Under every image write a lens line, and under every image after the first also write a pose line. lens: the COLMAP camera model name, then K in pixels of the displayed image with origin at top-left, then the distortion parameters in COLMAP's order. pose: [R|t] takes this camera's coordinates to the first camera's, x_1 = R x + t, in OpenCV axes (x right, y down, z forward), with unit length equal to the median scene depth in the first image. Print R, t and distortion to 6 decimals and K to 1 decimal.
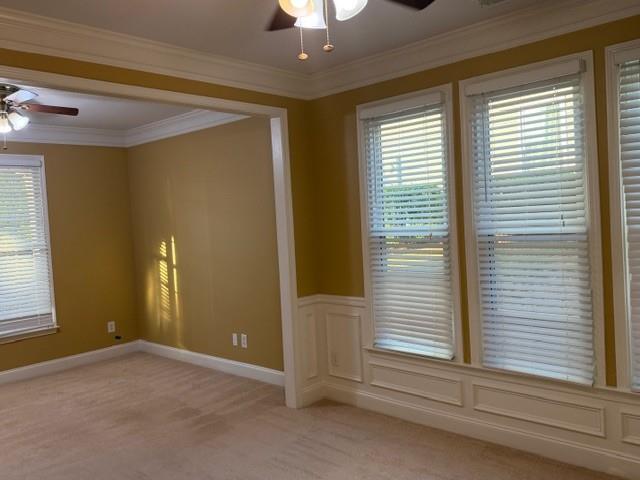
lens RADIAL K [[564.7, 0, 317.1], [0, 564.7, 239.3], [0, 0, 1]] dist [0.063165, -0.051728]
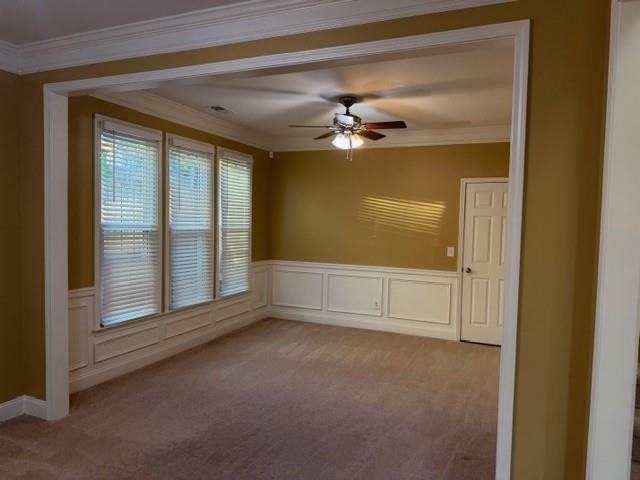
lens RADIAL K [[463.4, 0, 319.4], [0, 463.4, 241.8], [0, 0, 1]] dist [0.033044, -0.023984]
pose [[-0.378173, -0.007345, 0.925706, -0.913011], [0.024291, 0.999545, 0.017854, 0.010210], [-0.925416, 0.029238, -0.377823, 0.910109]]
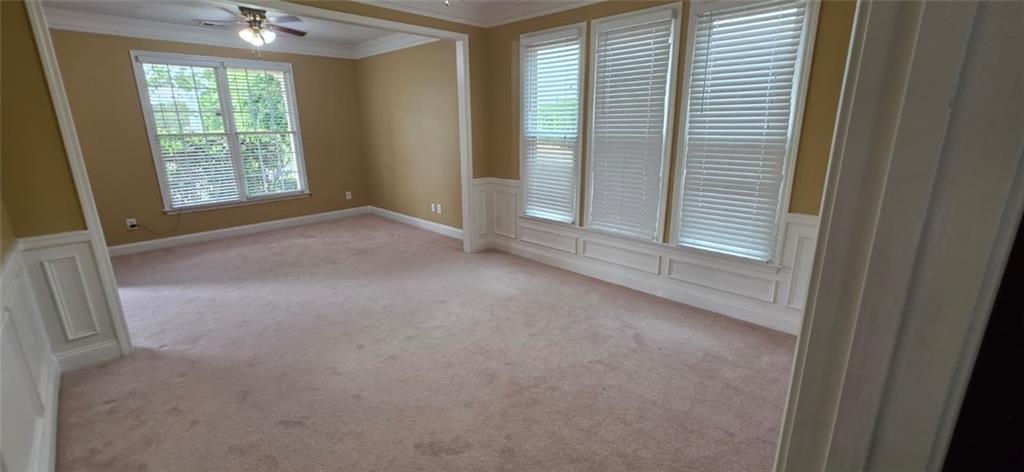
lens RADIAL K [[422.1, 0, 514.0], [0, 422.1, 229.0], [0, 0, 1]] dist [-0.000188, 0.001276]
pose [[0.999209, 0.036309, 0.016210, 0.058045], [-0.038918, 0.976630, 0.211376, -0.000726], [-0.008156, -0.211839, 0.977270, -0.059158]]
